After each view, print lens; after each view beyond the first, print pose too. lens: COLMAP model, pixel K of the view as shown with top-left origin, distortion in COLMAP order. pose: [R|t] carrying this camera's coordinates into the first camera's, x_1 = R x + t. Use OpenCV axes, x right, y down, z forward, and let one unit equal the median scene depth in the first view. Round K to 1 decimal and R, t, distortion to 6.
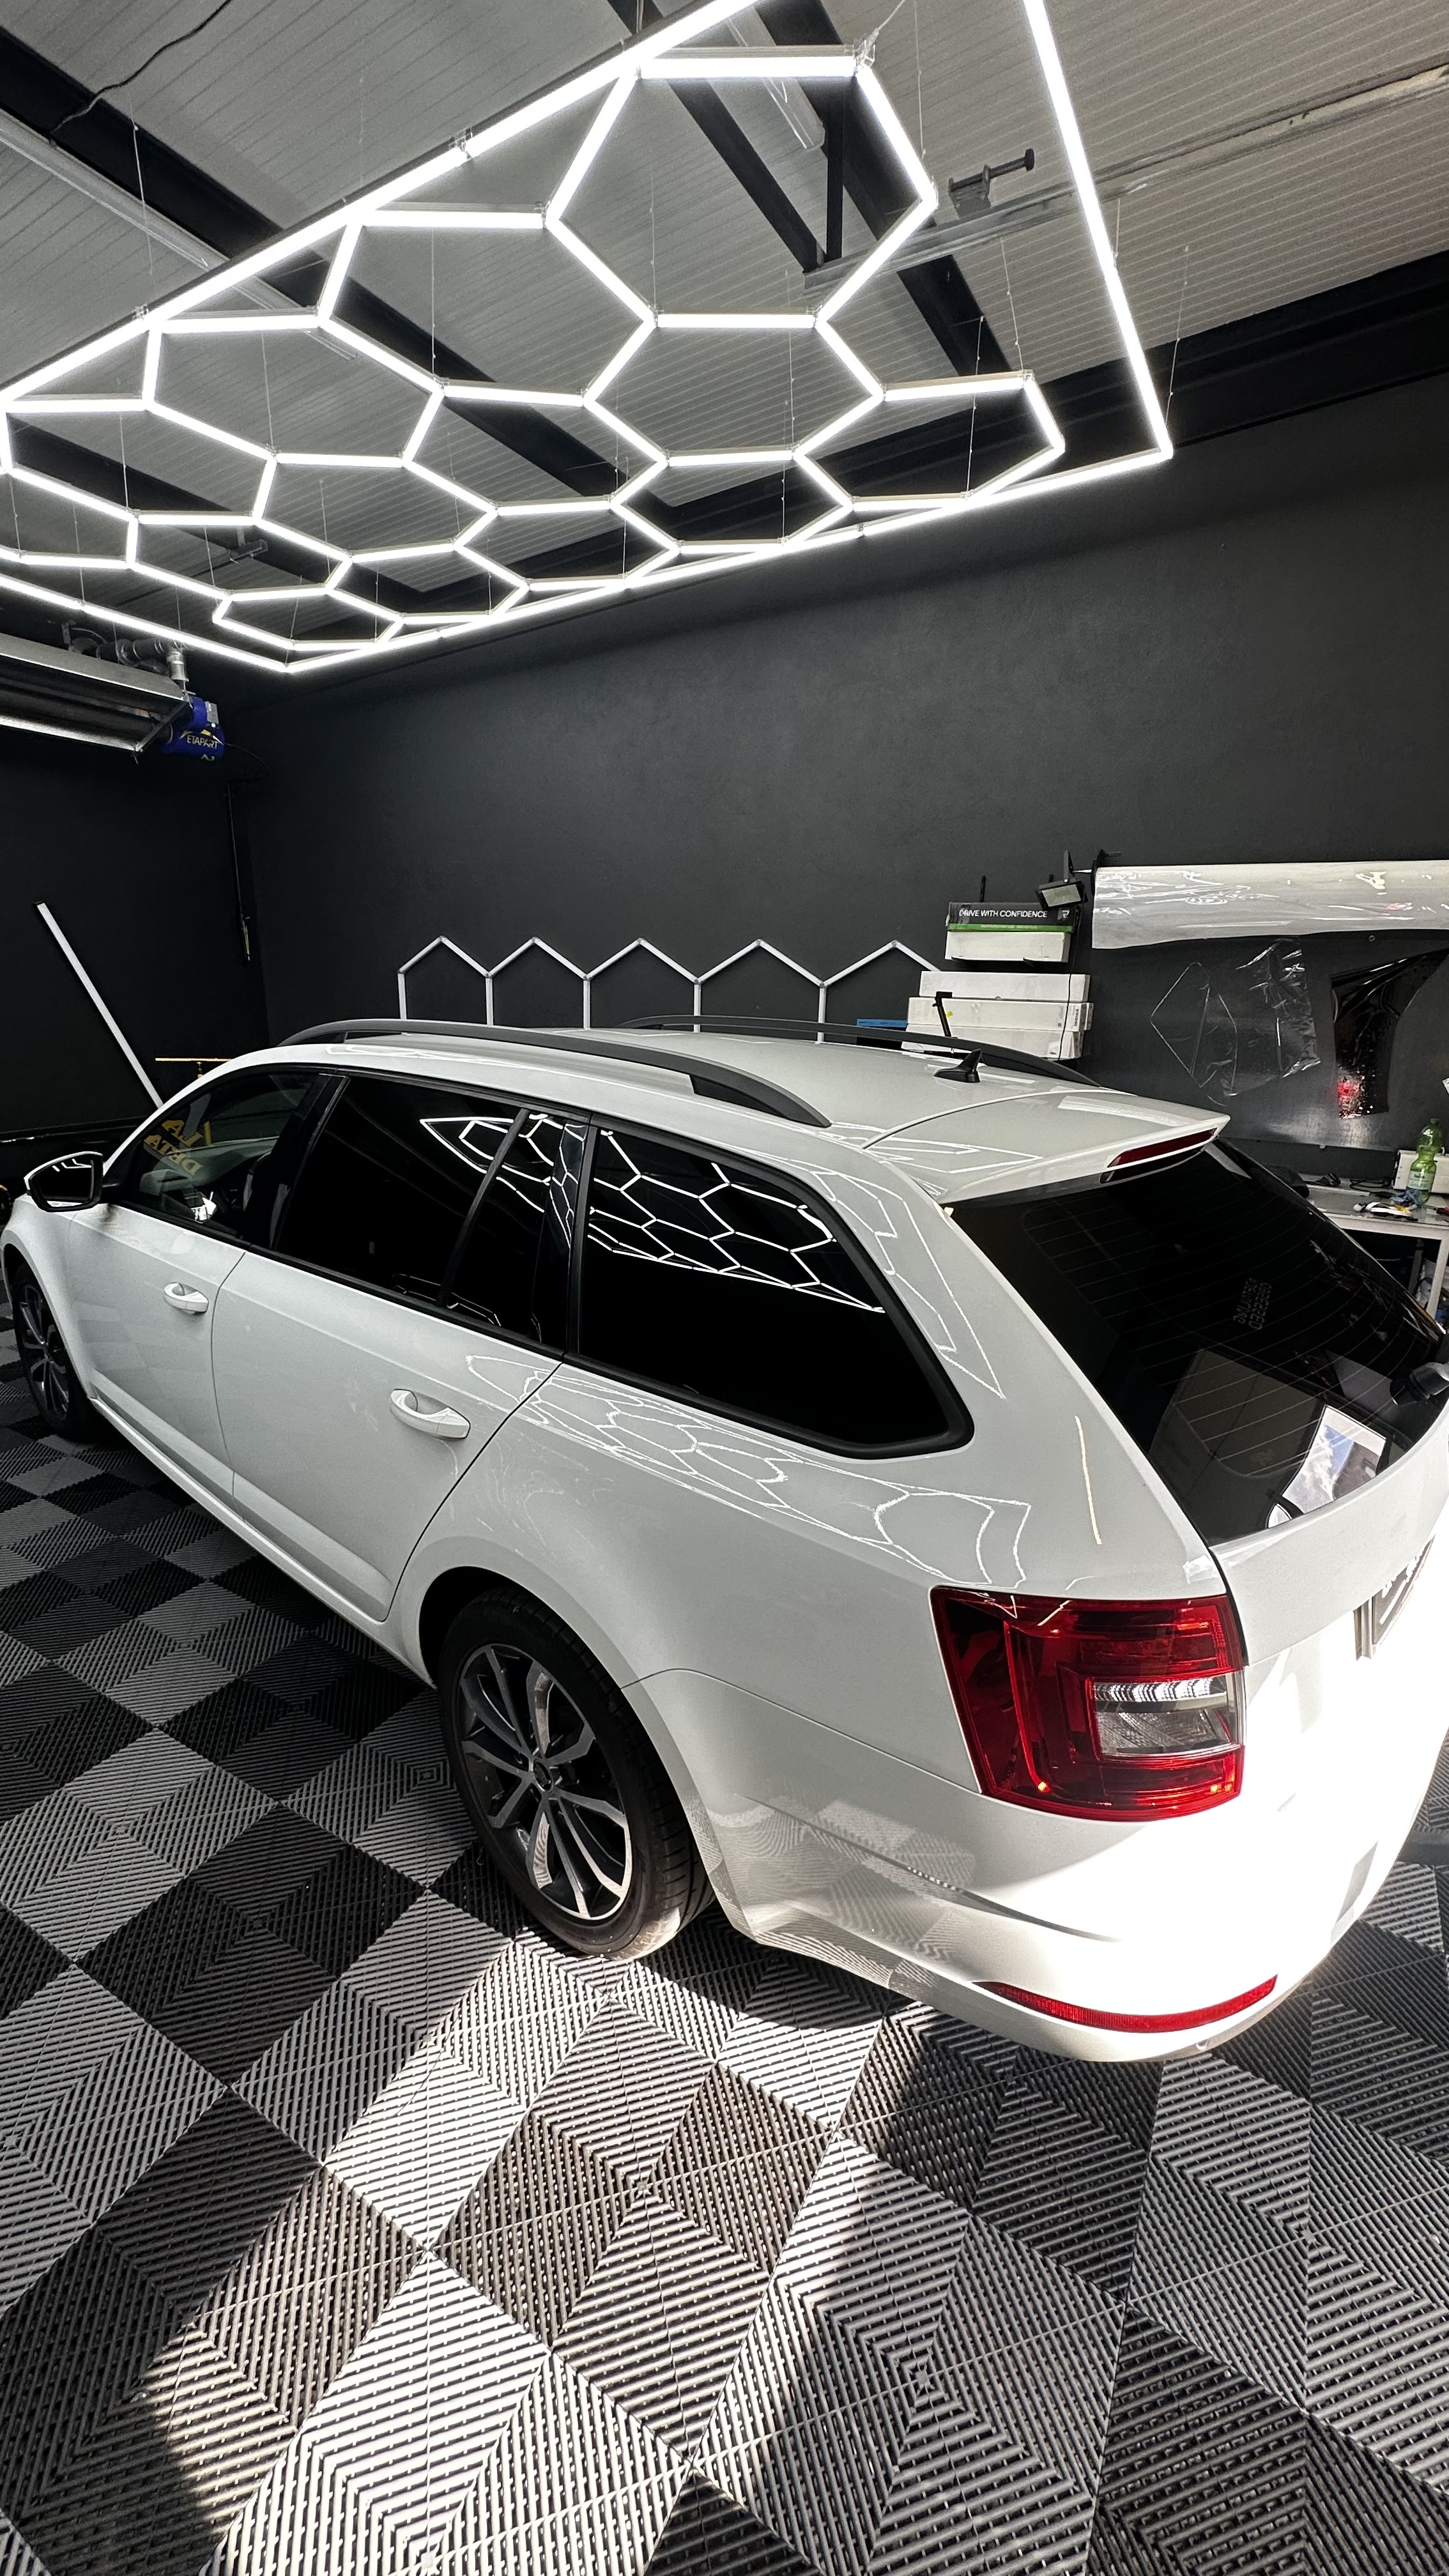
lens RADIAL K [[1017.4, 0, 728.8], [0, 1017.4, 1281.1], [0, 0, 1]] dist [-0.002817, -0.000736]
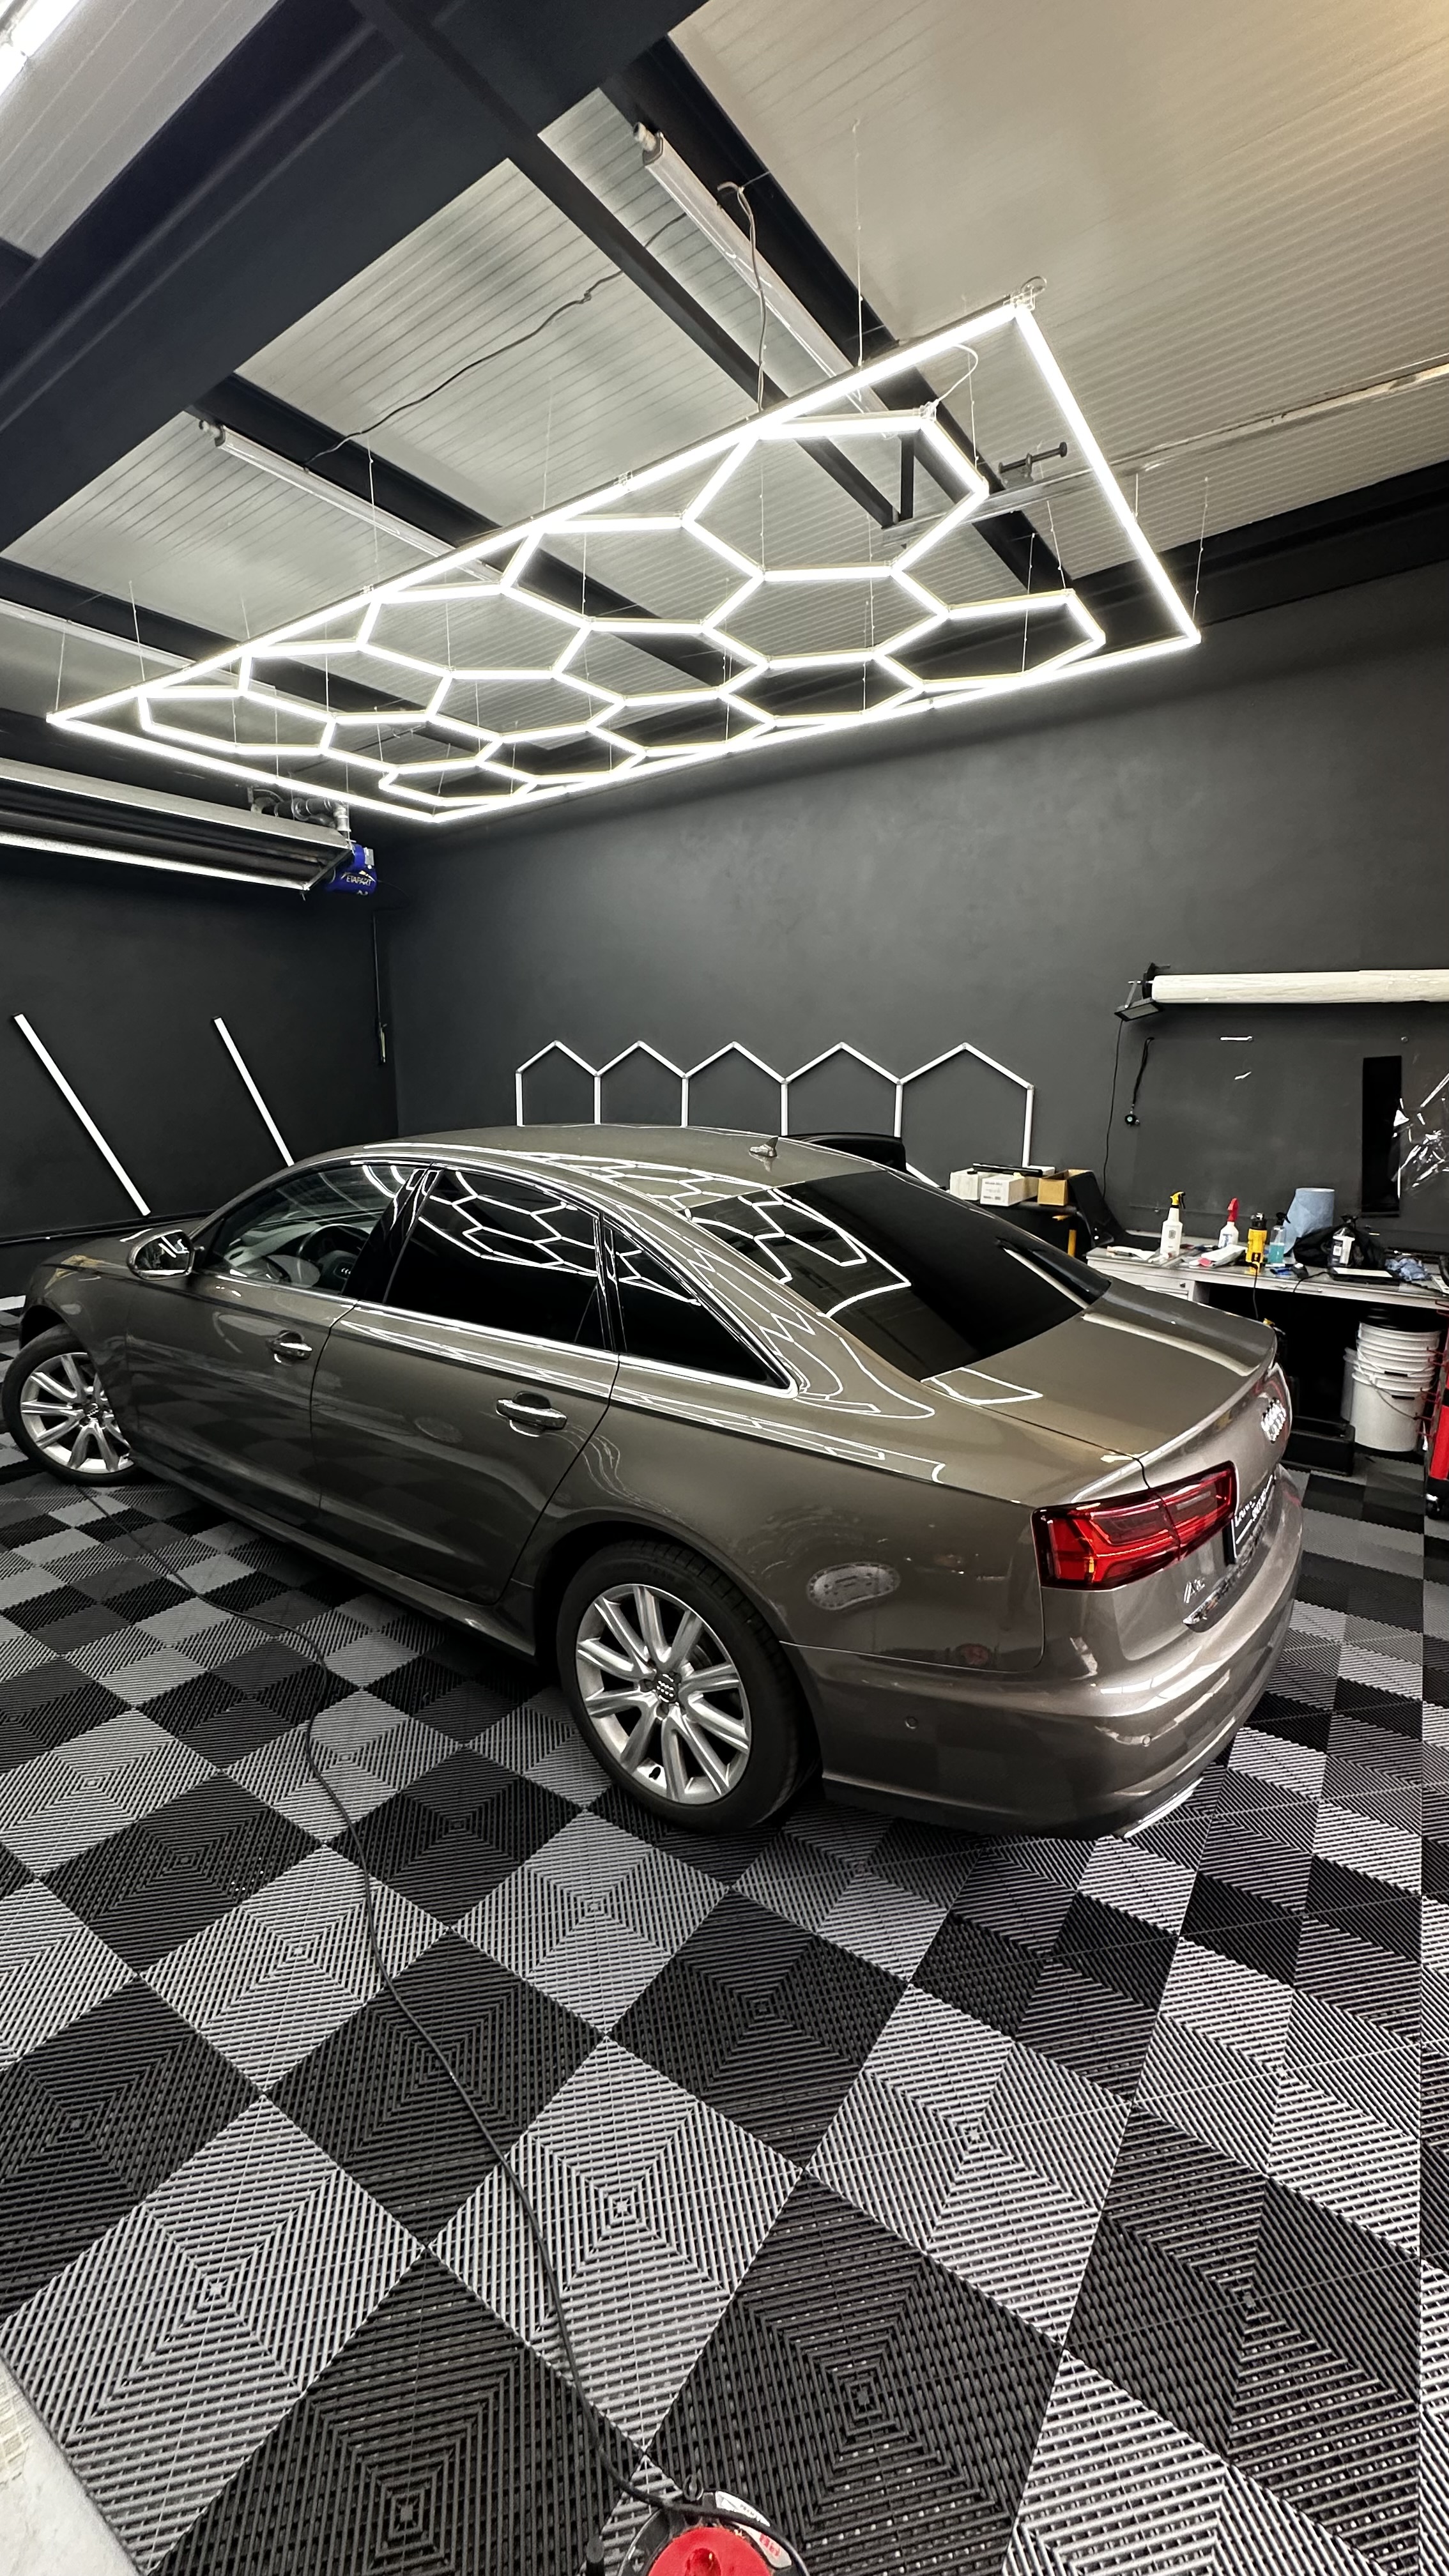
lens RADIAL K [[1017.4, 0, 723.4], [0, 1017.4, 1287.4], [0, 0, 1]] dist [-0.002817, -0.000736]
pose [[0.996779, 0.004535, -0.080071, -0.011783], [-0.010179, 0.997480, -0.070217, 0.016324], [0.079551, 0.070806, 0.994313, -0.138470]]
